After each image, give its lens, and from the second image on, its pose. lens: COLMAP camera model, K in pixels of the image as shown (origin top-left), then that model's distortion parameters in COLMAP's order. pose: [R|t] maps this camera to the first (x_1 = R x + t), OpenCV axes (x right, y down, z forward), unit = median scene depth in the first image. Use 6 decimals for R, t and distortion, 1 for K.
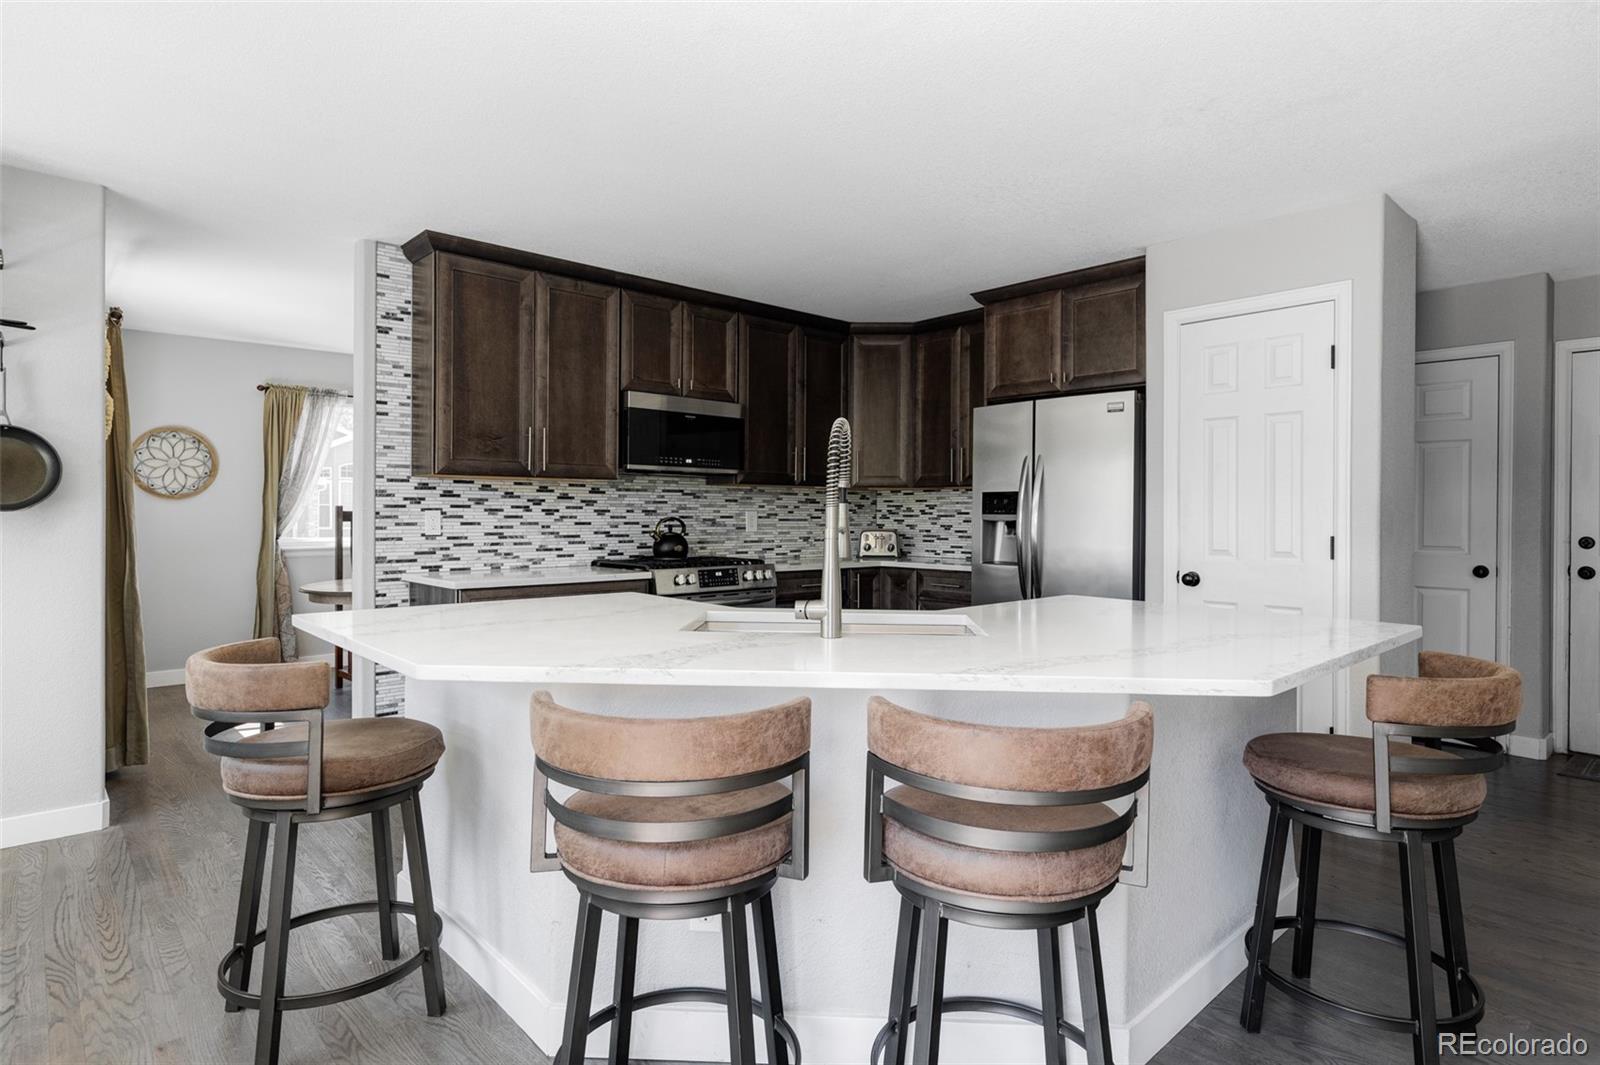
lens RADIAL K [[859.7, 0, 804.4], [0, 859.7, 518.4], [0, 0, 1]] dist [-0.001372, 0.000231]
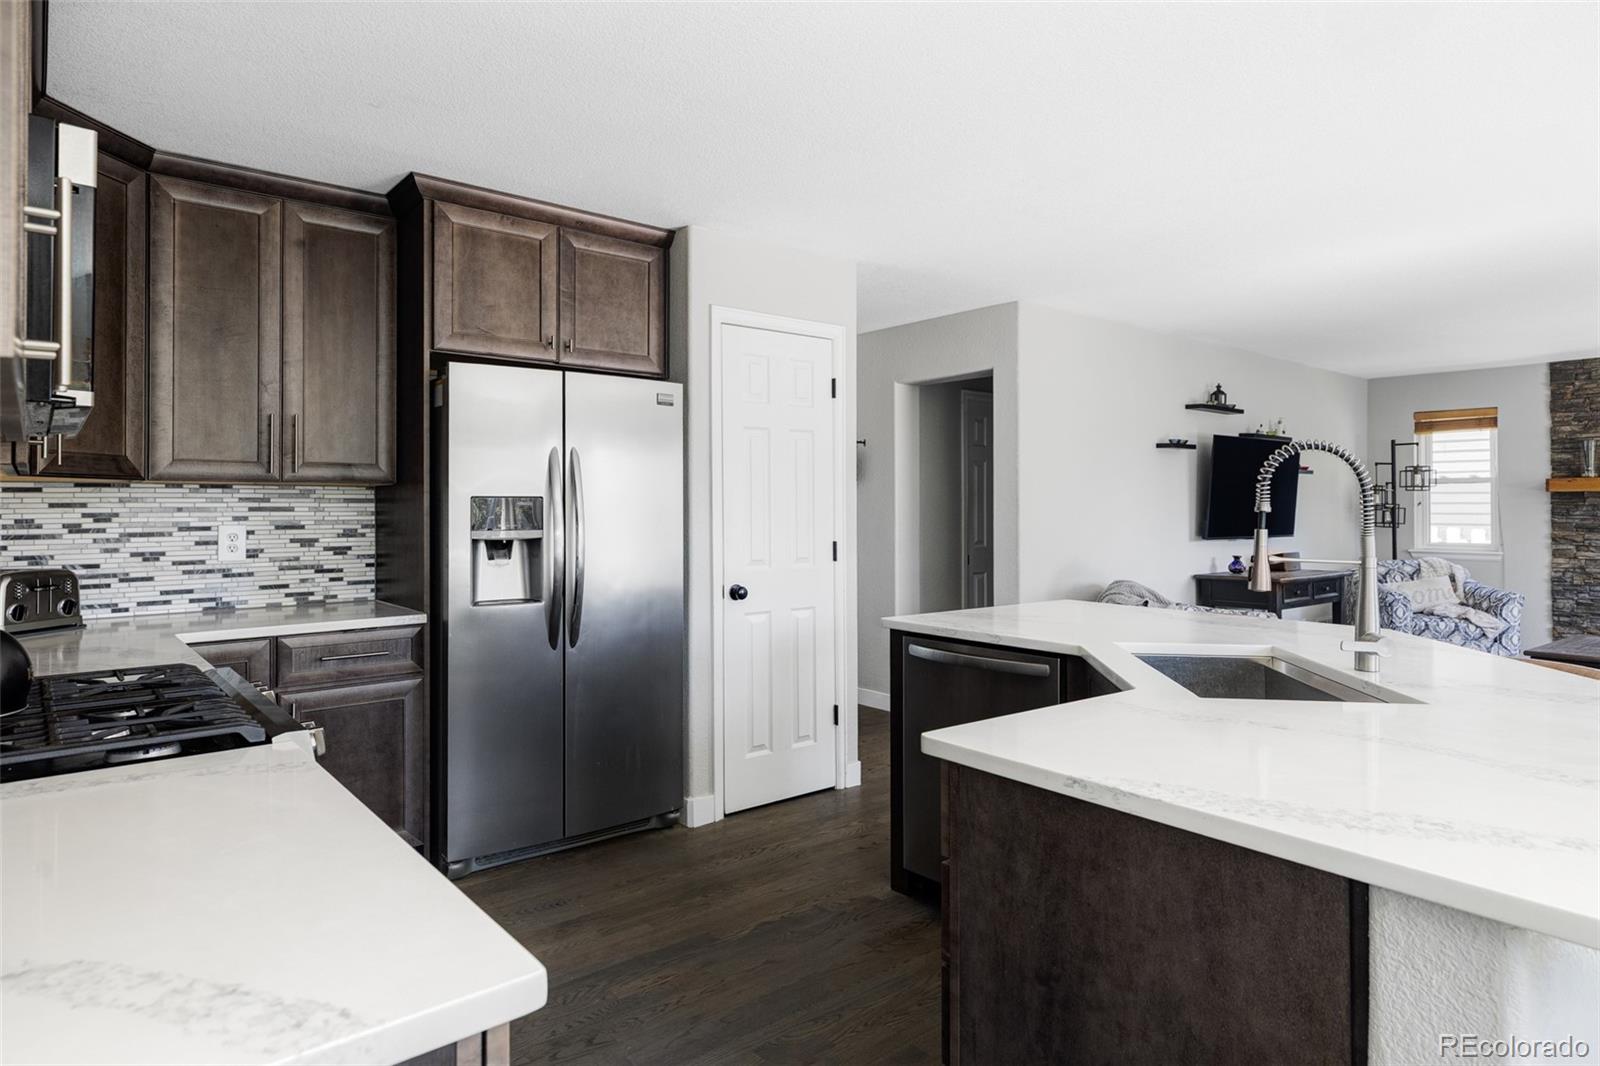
lens RADIAL K [[906.3, 0, 804.1], [0, 906.3, 495.9], [0, 0, 1]] dist [-0.000052, 0.000023]
pose [[0.059354, 0.005480, 0.998222, -0.465241], [0.008127, 0.999949, -0.005973, -0.025664], [-0.998204, 0.008468, 0.059306, 0.732242]]
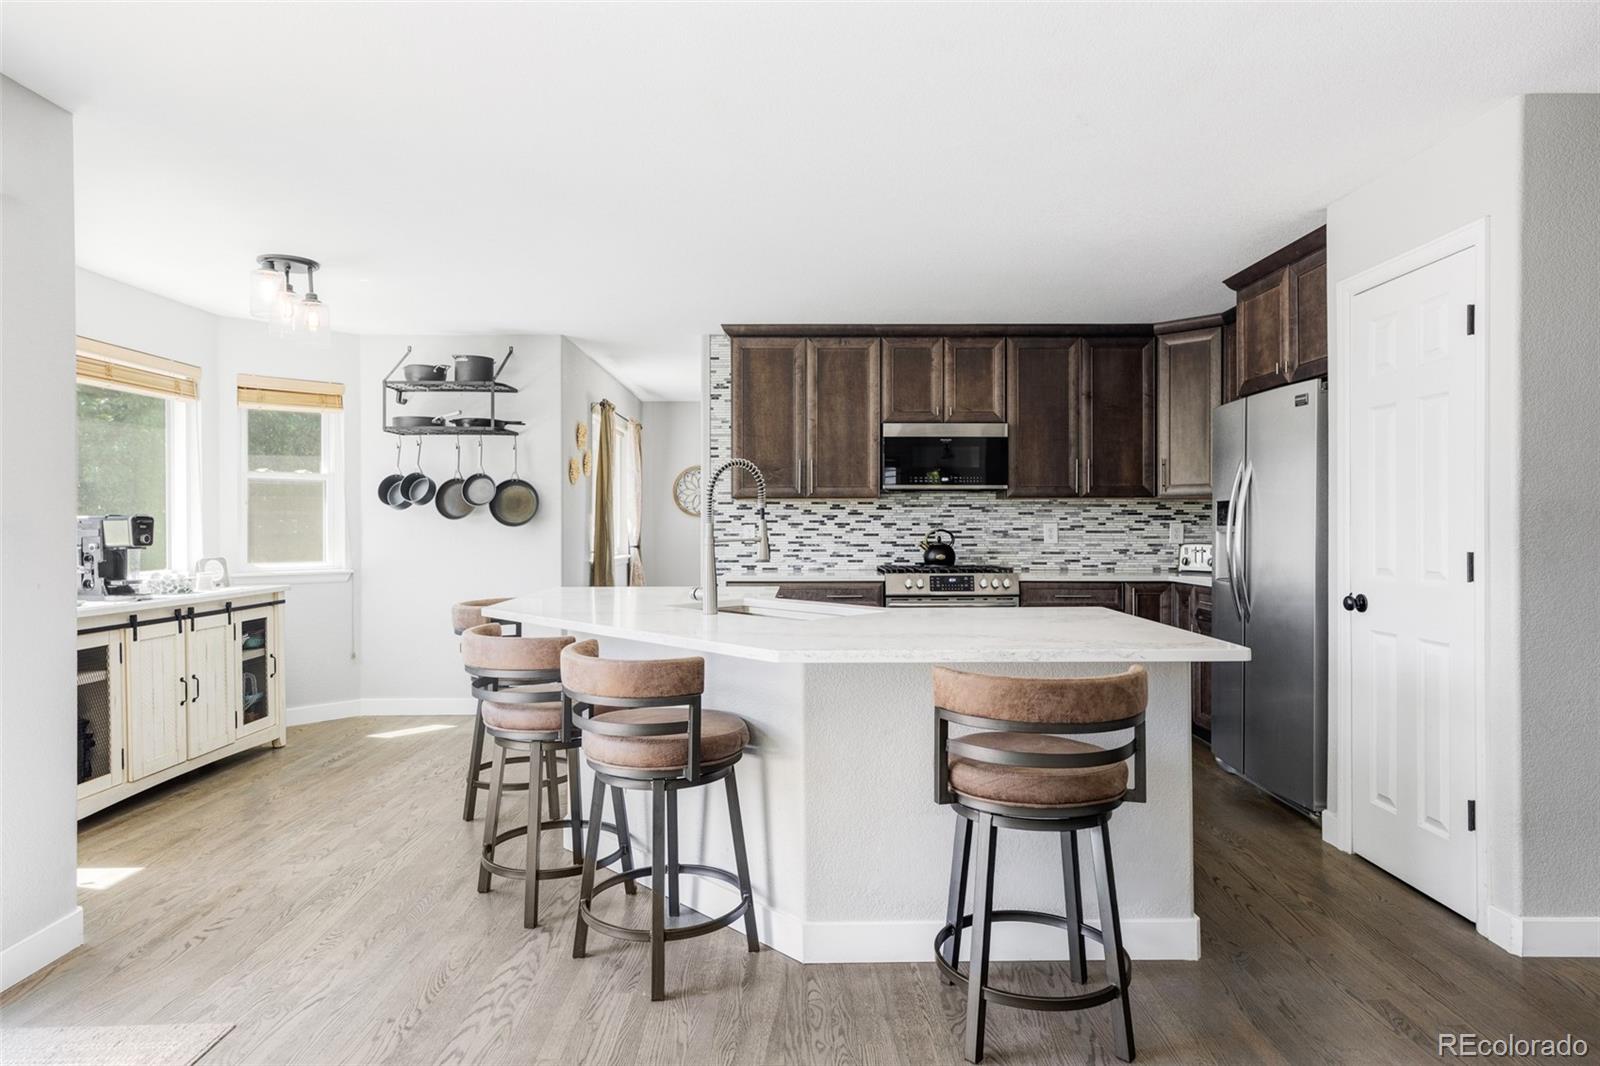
lens RADIAL K [[911.1, 0, 804.3], [0, 911.1, 527.0], [0, 0, 1]] dist [0.000729, 0.000013]
pose [[0.738362, -0.003840, -0.674394, 0.547977], [0.000964, 0.999989, -0.004639, 0.000852], [0.674404, 0.002775, 0.738357, -0.003736]]
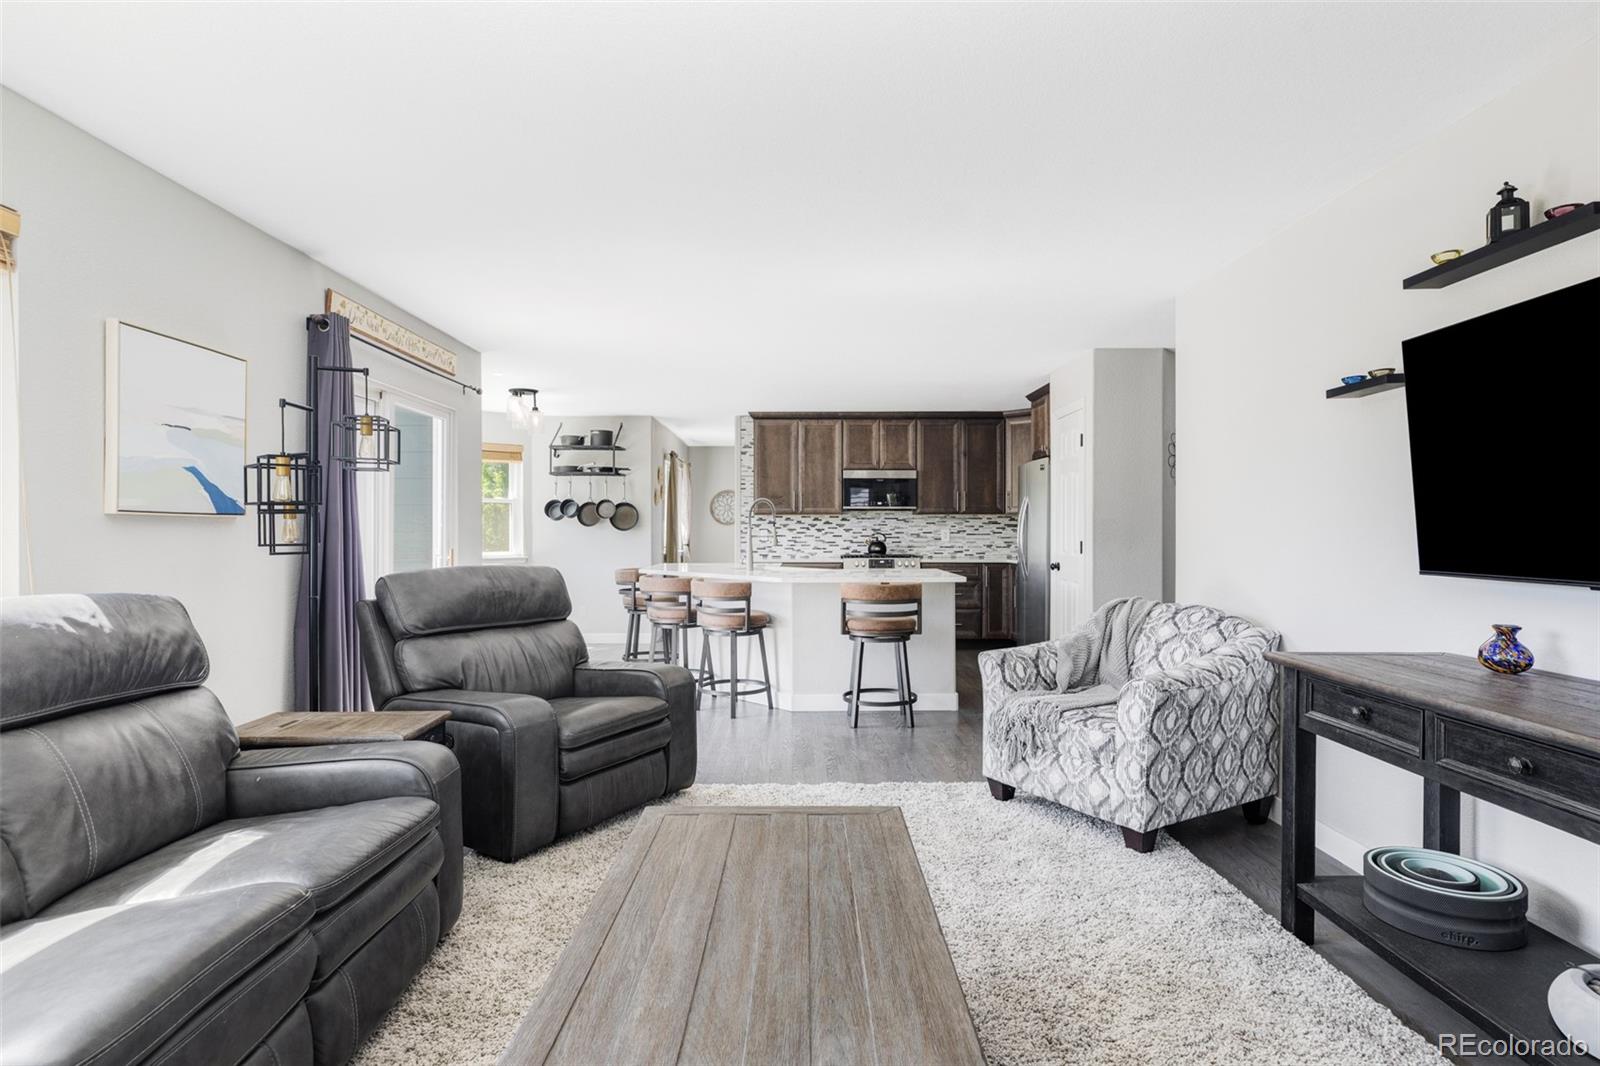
lens RADIAL K [[849.1, 0, 800.0], [0, 849.1, 533.0], [0, 0, 1]] dist [-0.000016, -0.000015]
pose [[0.733936, -0.003854, -0.679208, 1.047808], [-0.000144, 0.999983, -0.005830, 0.010841], [0.679219, 0.004377, 0.733923, -0.521242]]
